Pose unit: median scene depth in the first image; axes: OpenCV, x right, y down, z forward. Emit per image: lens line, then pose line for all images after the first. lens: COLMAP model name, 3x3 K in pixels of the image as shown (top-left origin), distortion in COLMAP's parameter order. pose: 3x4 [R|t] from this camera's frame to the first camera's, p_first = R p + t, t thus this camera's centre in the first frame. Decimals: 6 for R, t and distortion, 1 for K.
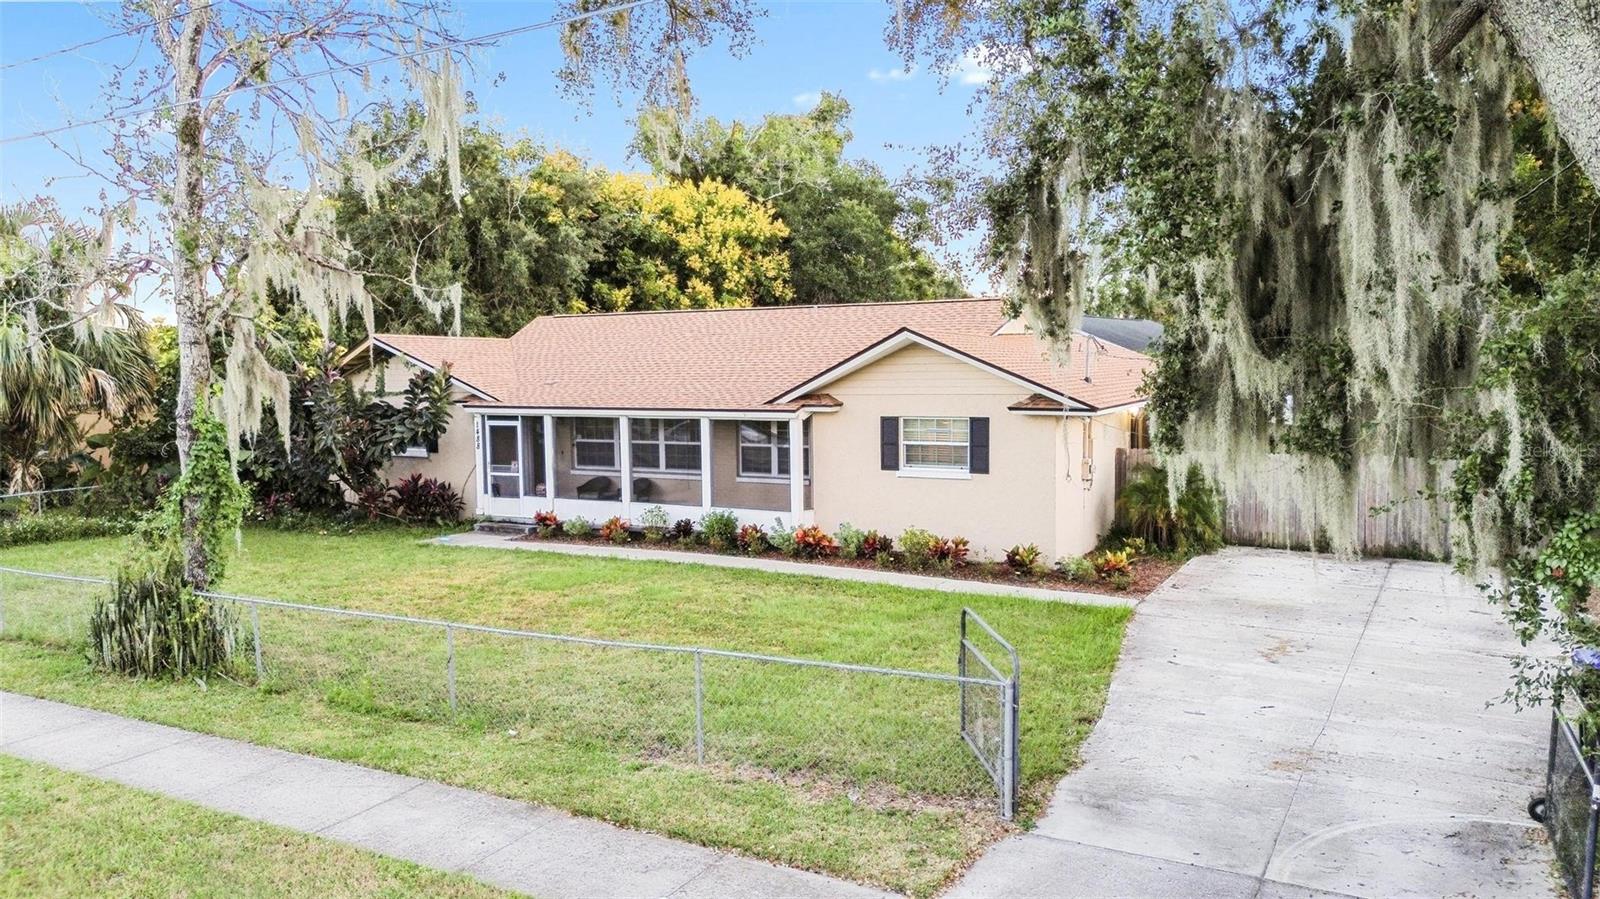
lens RADIAL K [[1134.2, 0, 800.0], [0, 1134.2, 449.5], [0, 0, 1]] dist [0.095180, -0.117071]
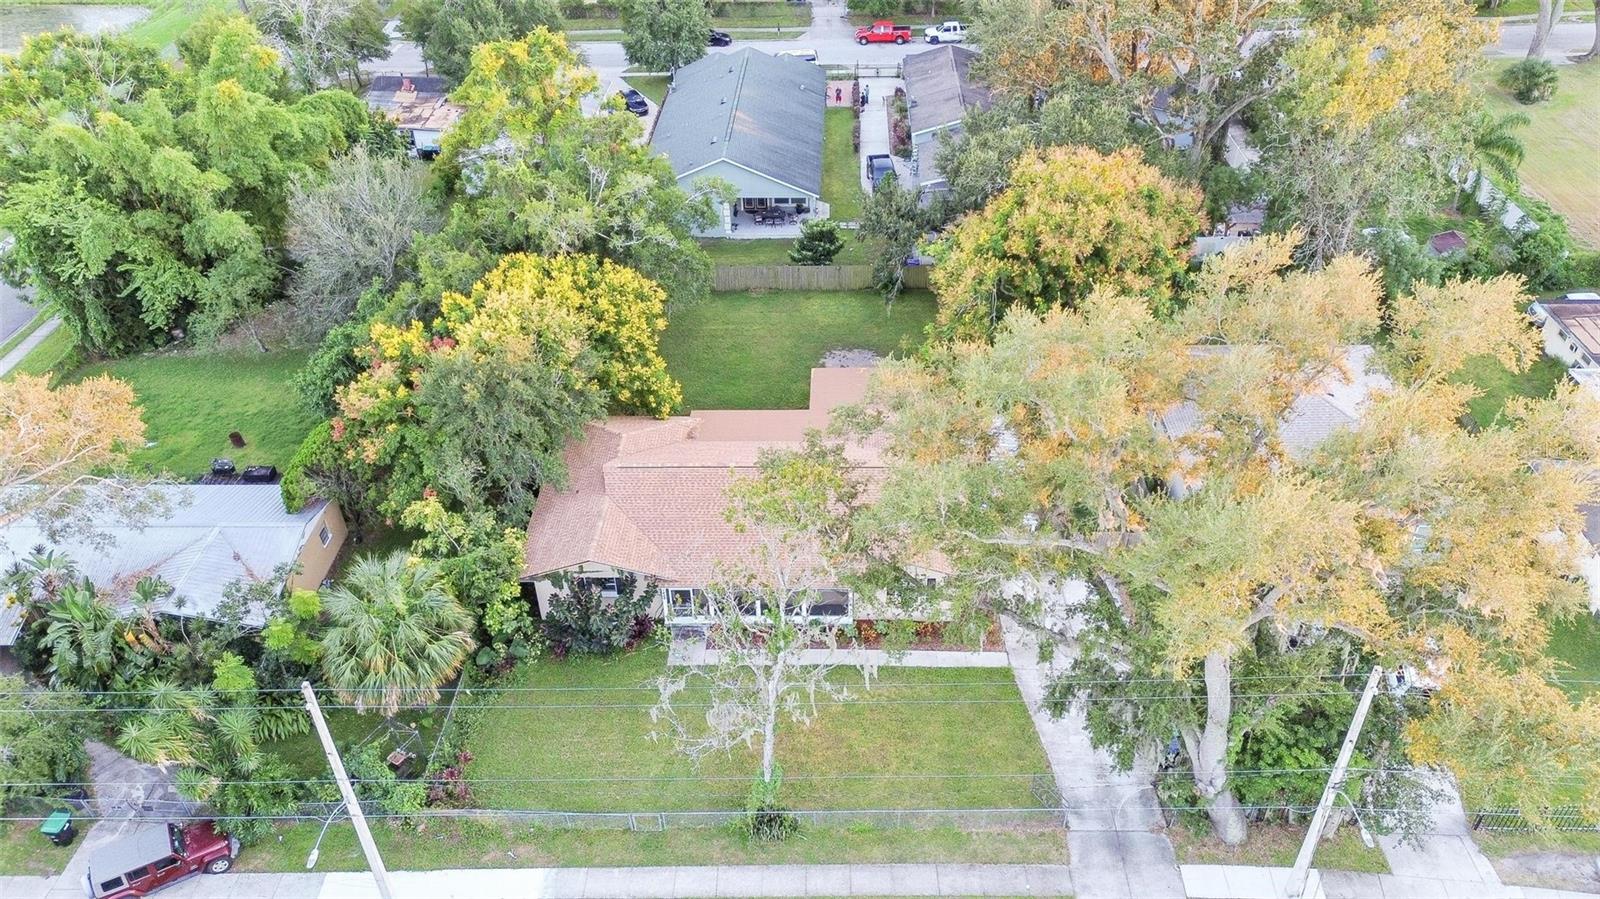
lens RADIAL K [[1134.2, 0, 800.0], [0, 1134.2, 449.5], [0, 0, 1]] dist [0.095180, -0.117071]
pose [[0.880192, -0.281197, 0.382349, -0.915789], [0.042903, 0.849435, 0.525946, -1.508628], [-0.472675, -0.446529, 0.759730, -0.581341]]
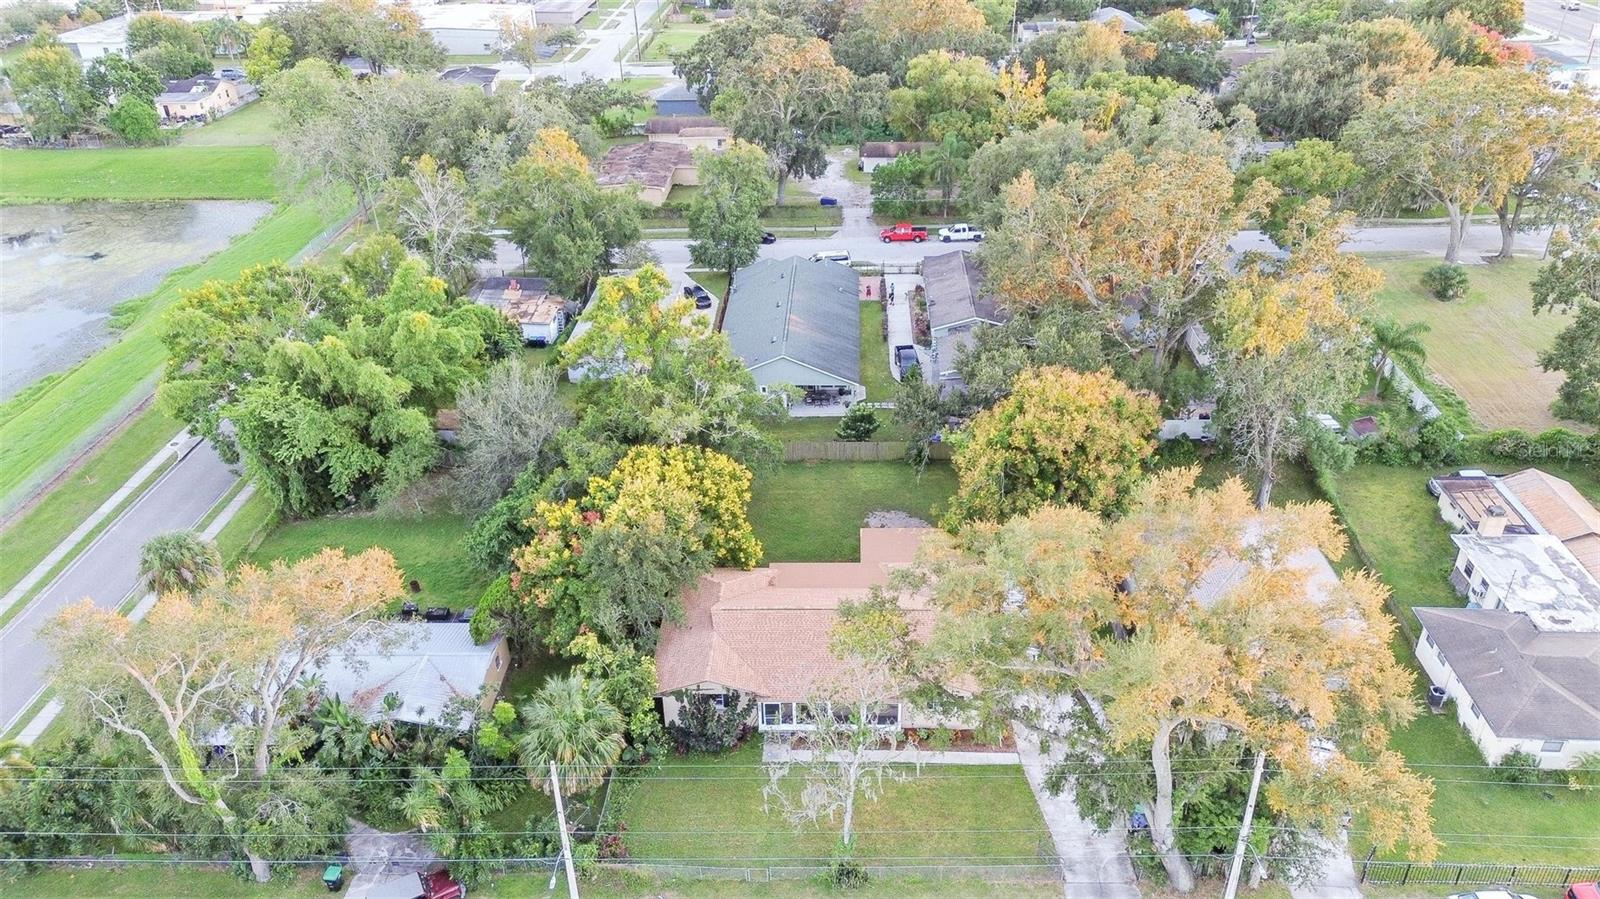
lens RADIAL K [[1134.2, 0, 800.0], [0, 1134.2, 449.5], [0, 0, 1]] dist [0.095180, -0.117071]
pose [[0.883222, -0.237160, 0.404566, -1.358789], [0.044845, 0.901457, 0.430540, -2.024957], [-0.466805, -0.362120, 0.806822, -1.133766]]
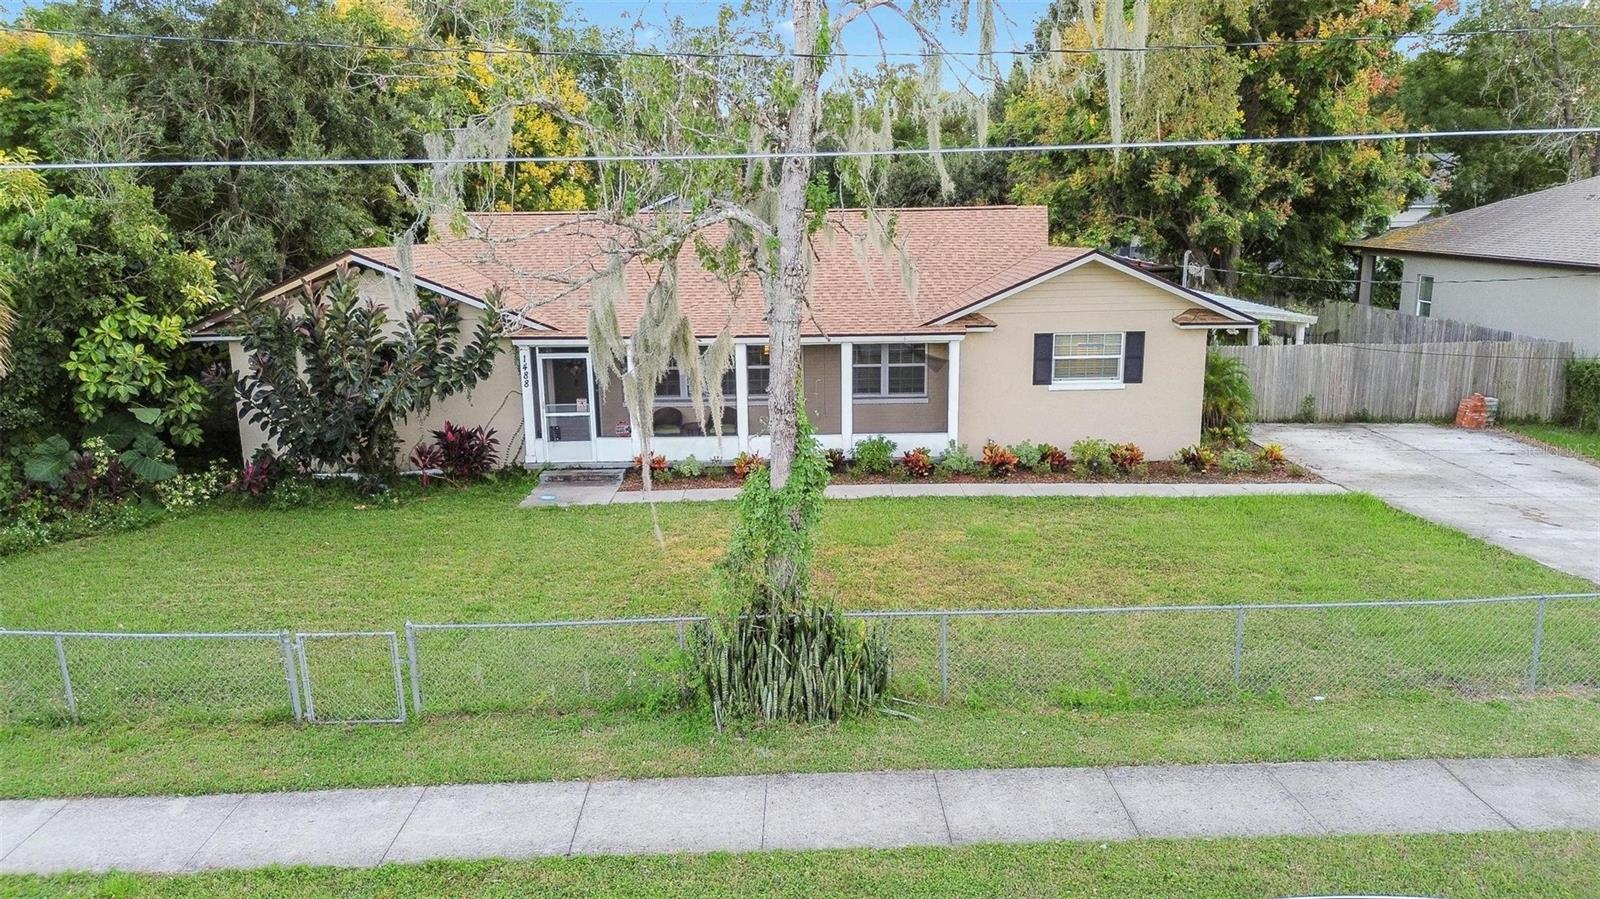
lens RADIAL K [[1134.2, 0, 800.0], [0, 1134.2, 449.5], [0, 0, 1]] dist [0.095180, -0.117071]
pose [[0.868090, -0.104356, 0.485315, -0.636922], [0.040922, 0.989370, 0.139544, -0.079147], [-0.494718, -0.101277, 0.863132, 0.196694]]
